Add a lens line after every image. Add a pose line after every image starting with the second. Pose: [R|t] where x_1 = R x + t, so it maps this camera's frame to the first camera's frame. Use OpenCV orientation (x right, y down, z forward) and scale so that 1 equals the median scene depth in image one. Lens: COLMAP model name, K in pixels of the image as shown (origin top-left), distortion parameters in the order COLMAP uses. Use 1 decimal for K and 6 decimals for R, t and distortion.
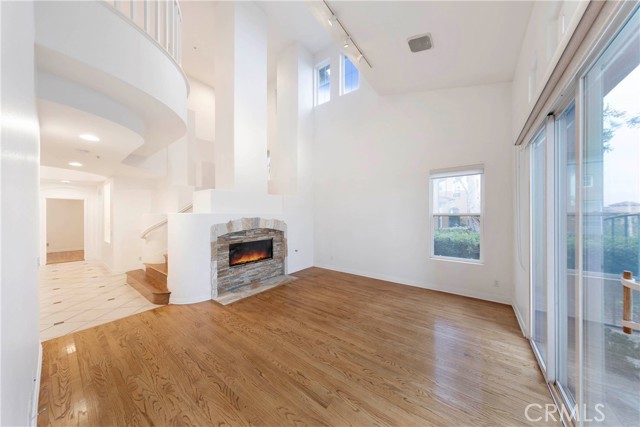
lens RADIAL K [[202.8, 0, 322.6], [0, 202.8, 214.7], [0, 0, 1]] dist [0.004486, -0.000255]
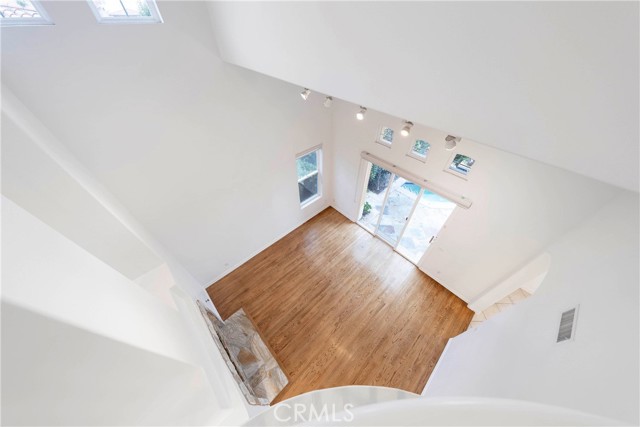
lens RADIAL K [[202.8, 0, 326.8], [0, 202.8, 210.1], [0, 0, 1]] dist [0.004486, -0.000255]
pose [[0.149292, -0.699557, 0.698807, -0.508410], [-0.010396, 0.705578, 0.708556, -0.879192], [-0.988738, -0.113047, 0.098064, 0.704897]]
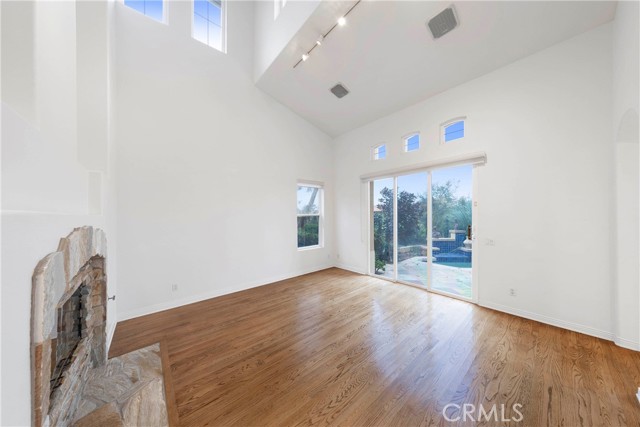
lens RADIAL K [[202.8, 0, 326.9], [0, 202.8, 213.5], [0, 0, 1]] dist [0.004486, -0.000255]
pose [[0.191513, 0.005158, 0.981477, -0.668675], [0.015089, 0.999853, -0.008199, 0.004394], [-0.981374, 0.016379, 0.191407, 0.620410]]
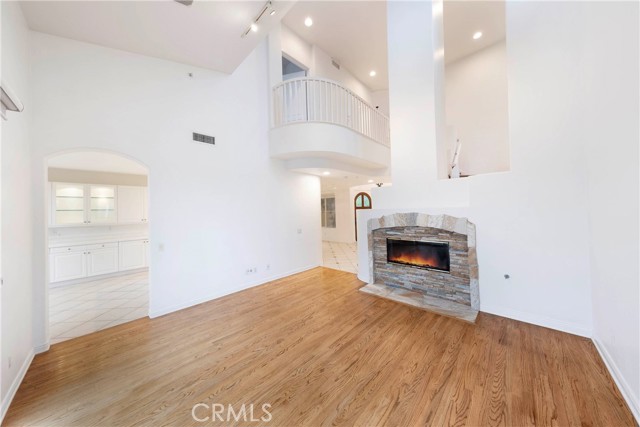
lens RADIAL K [[202.8, 0, 322.7], [0, 202.8, 207.3], [0, 0, 1]] dist [0.004486, -0.000255]
pose [[-0.102377, -0.010604, -0.994689, 0.603582], [0.030901, 0.999427, -0.013835, -0.008395], [0.994266, -0.032153, -0.101990, 0.827970]]
